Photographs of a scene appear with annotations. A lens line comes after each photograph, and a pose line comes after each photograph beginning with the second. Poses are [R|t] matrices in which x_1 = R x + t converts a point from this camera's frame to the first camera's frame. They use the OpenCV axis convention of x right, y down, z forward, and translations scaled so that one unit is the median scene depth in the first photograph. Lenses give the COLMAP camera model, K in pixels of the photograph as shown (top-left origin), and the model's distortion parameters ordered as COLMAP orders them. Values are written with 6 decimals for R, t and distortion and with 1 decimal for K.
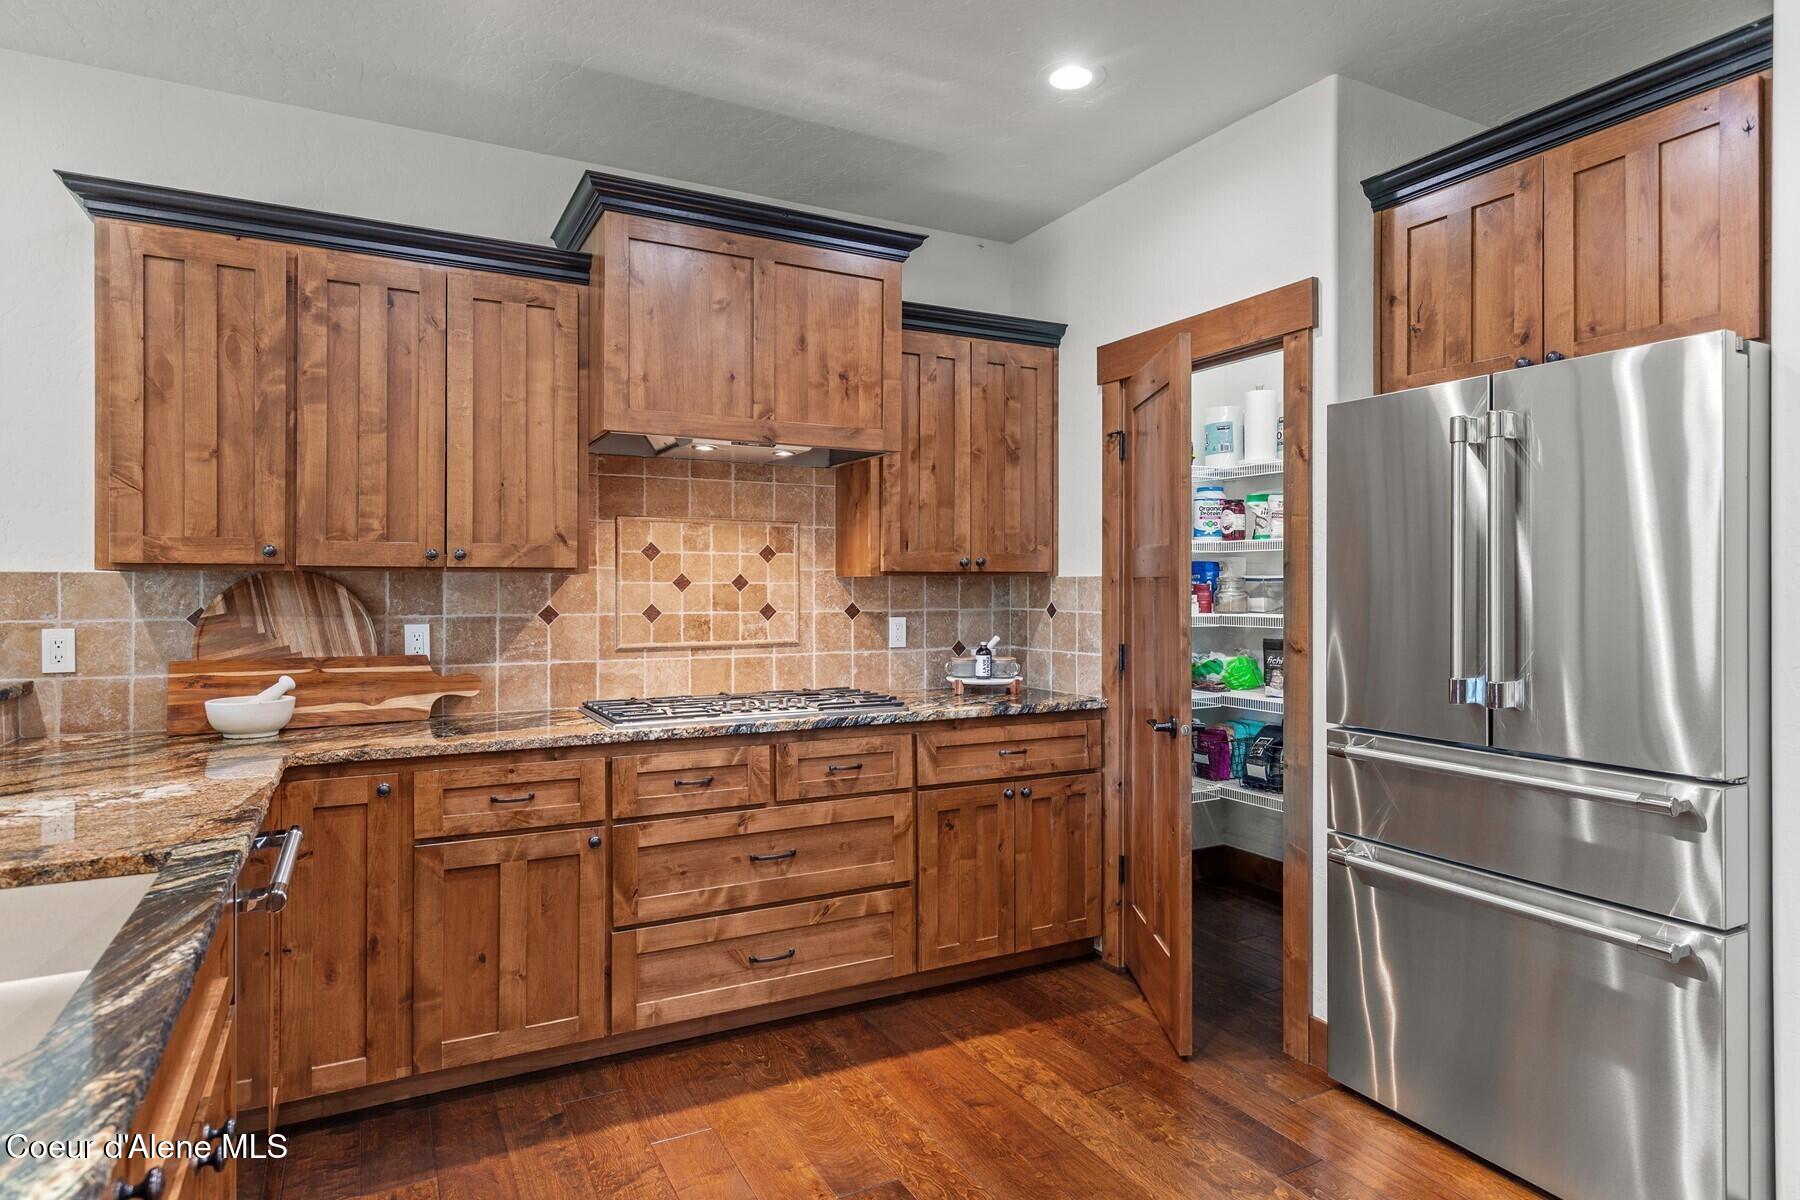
lens RADIAL K [[1011.6, 0, 906.2], [0, 1011.6, 586.6], [0, 0, 1]] dist [0.008202, -0.000820]
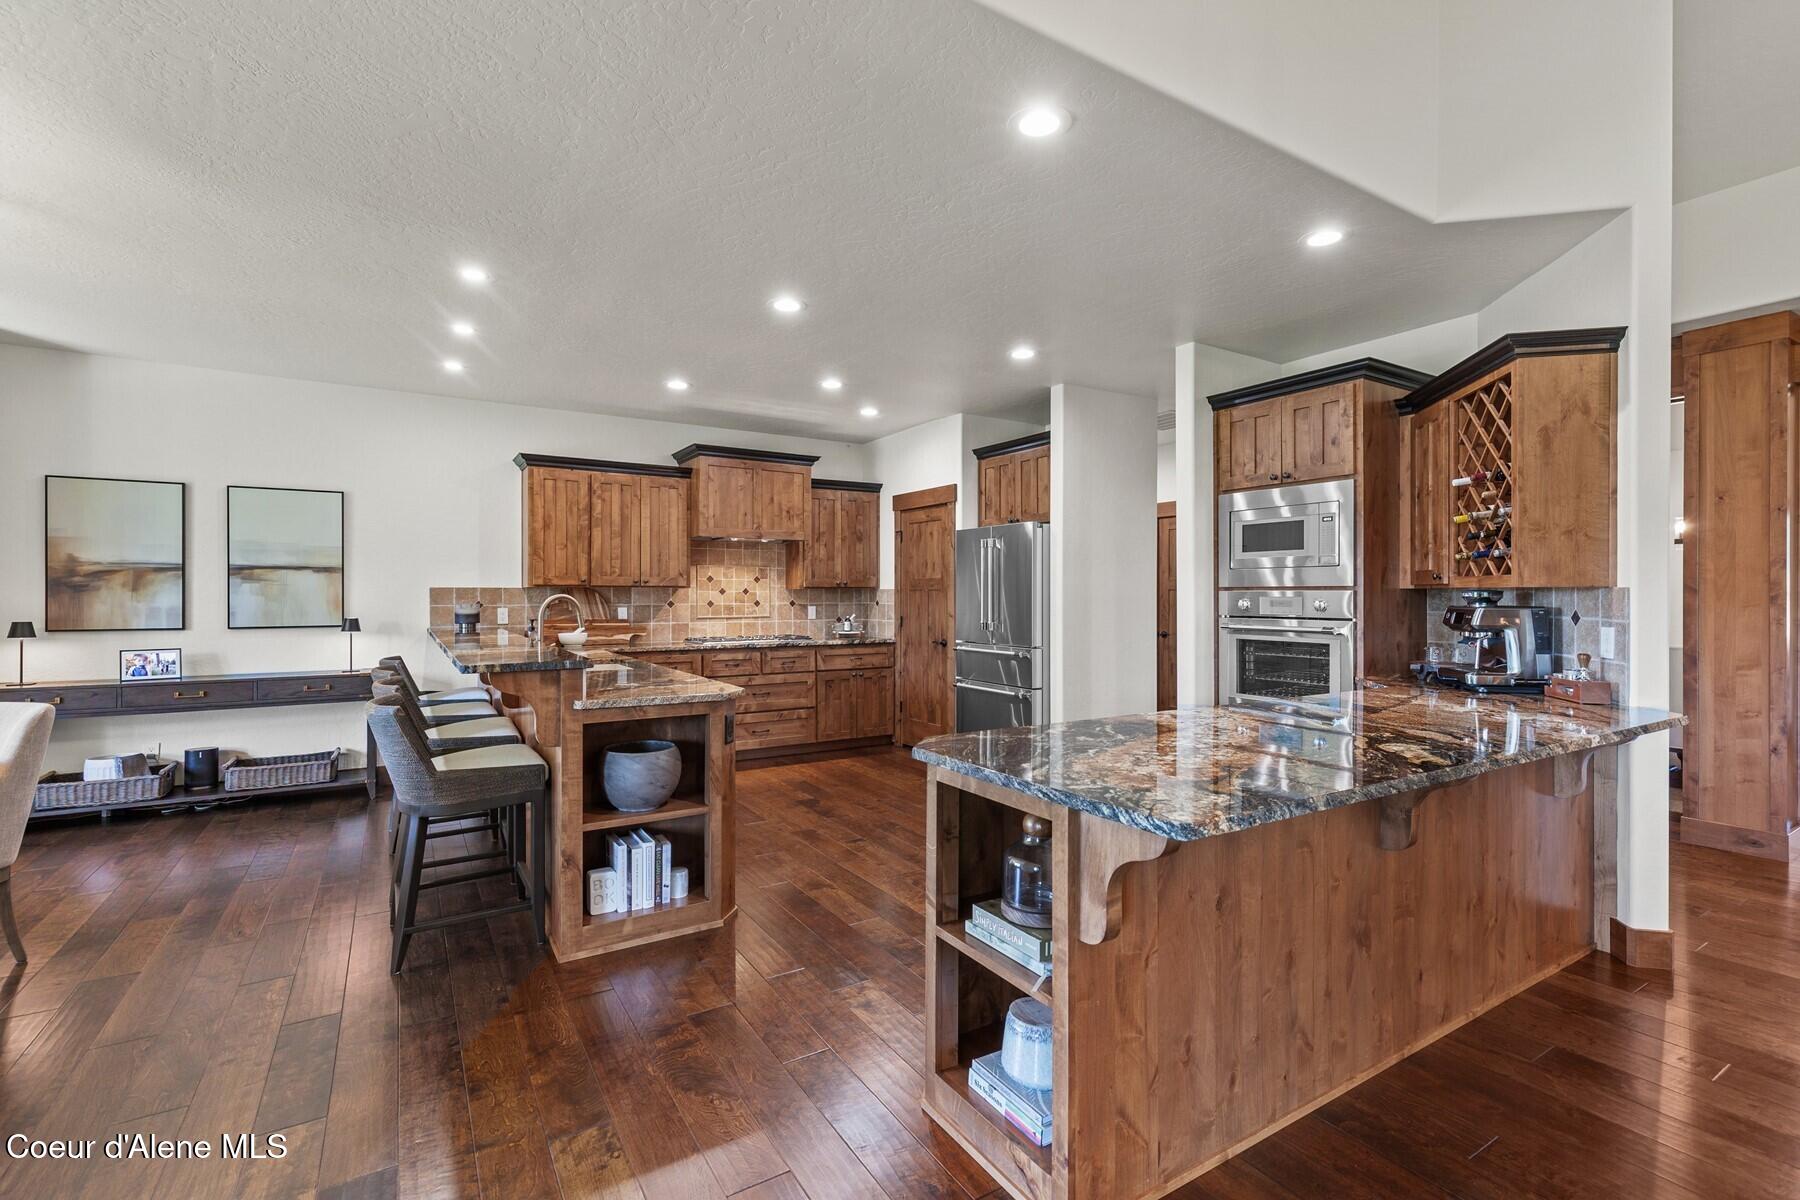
lens RADIAL K [[813.9, 0, 905.2], [0, 813.9, 597.1], [0, 0, 1]] dist [0.005717, 0.000102]
pose [[0.997511, -0.000230, 0.070508, 0.092584], [-0.000085, 0.999990, 0.004461, 0.000916], [-0.070508, -0.004456, 0.997501, -1.128882]]
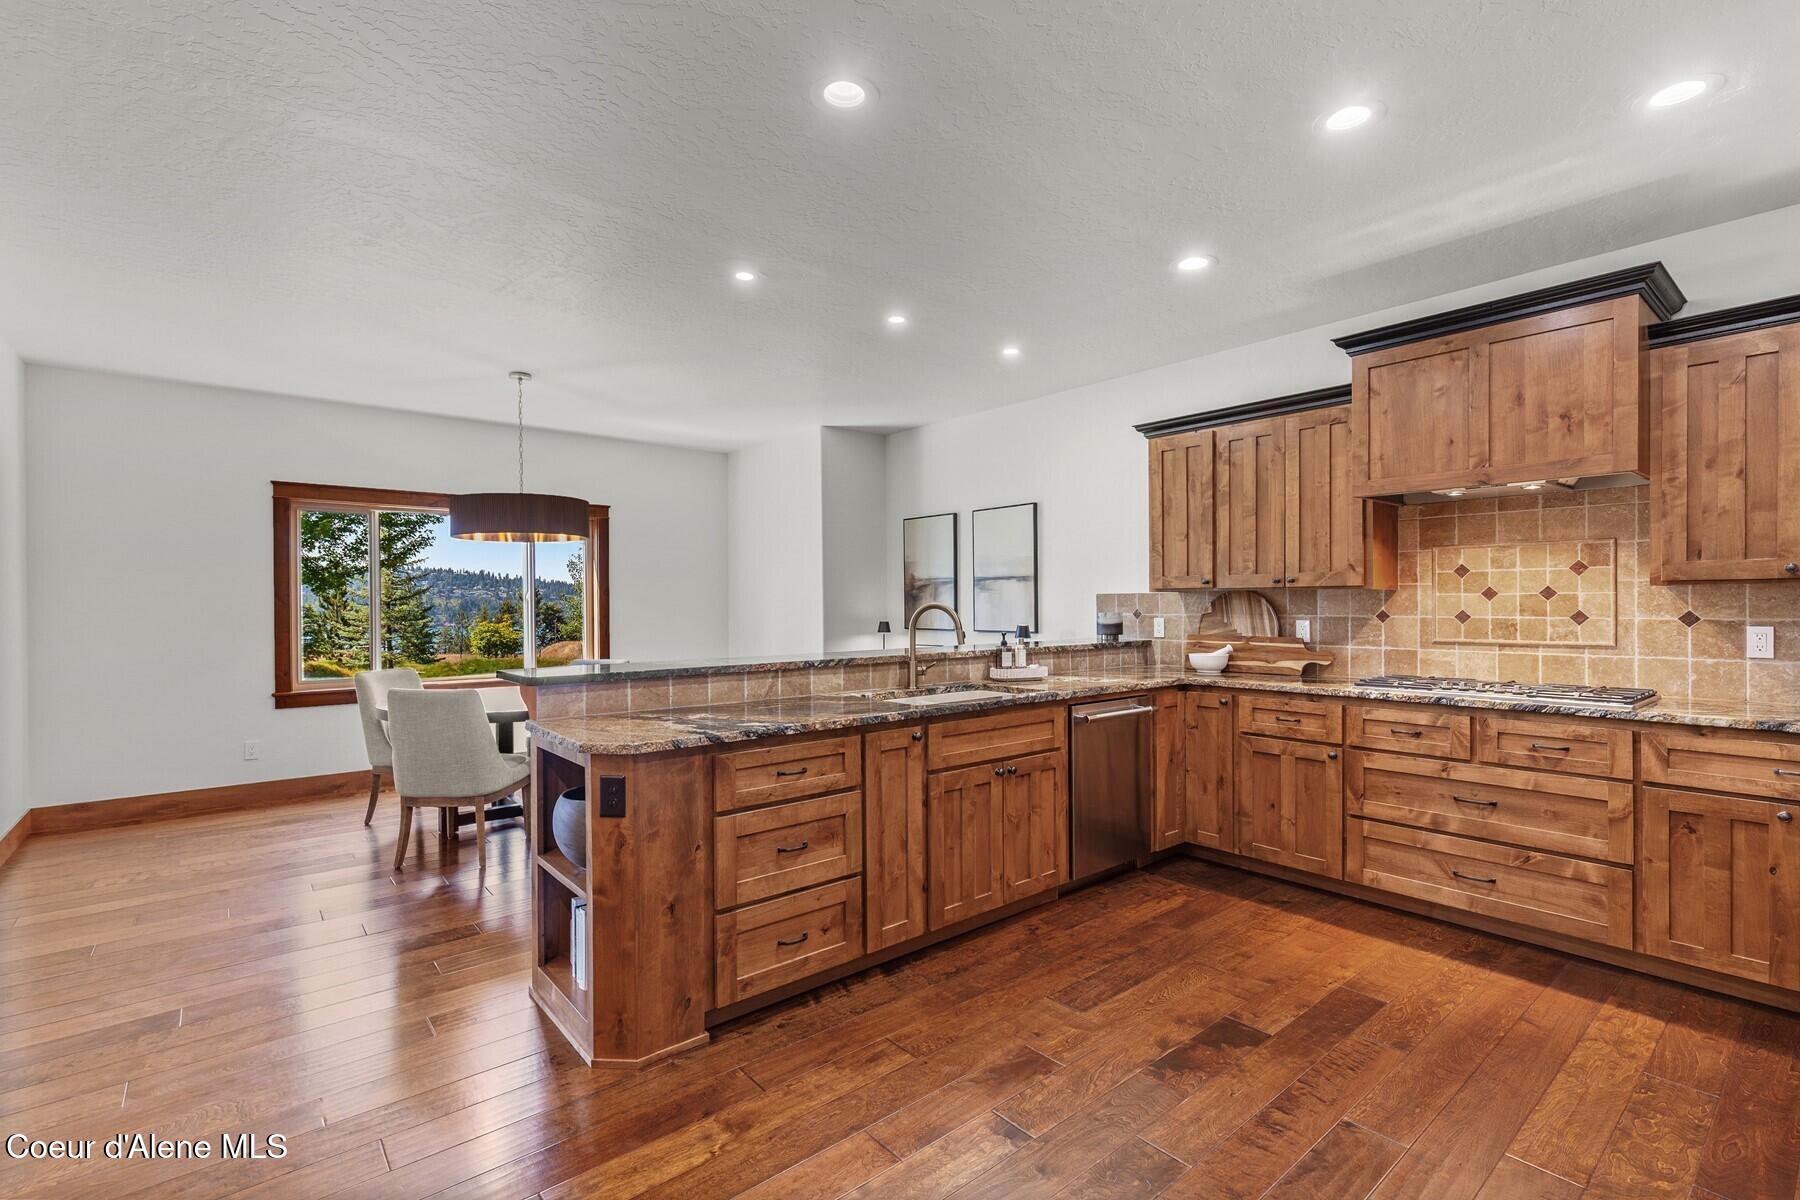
lens RADIAL K [[813.9, 0, 908.9], [0, 813.9, 605.8], [0, 0, 1]] dist [0.005717, 0.000102]
pose [[0.209059, 0.002450, -0.977900, 0.723277], [0.006264, 0.999973, 0.003845, 0.003301], [0.977883, -0.006929, 0.209038, 0.061054]]
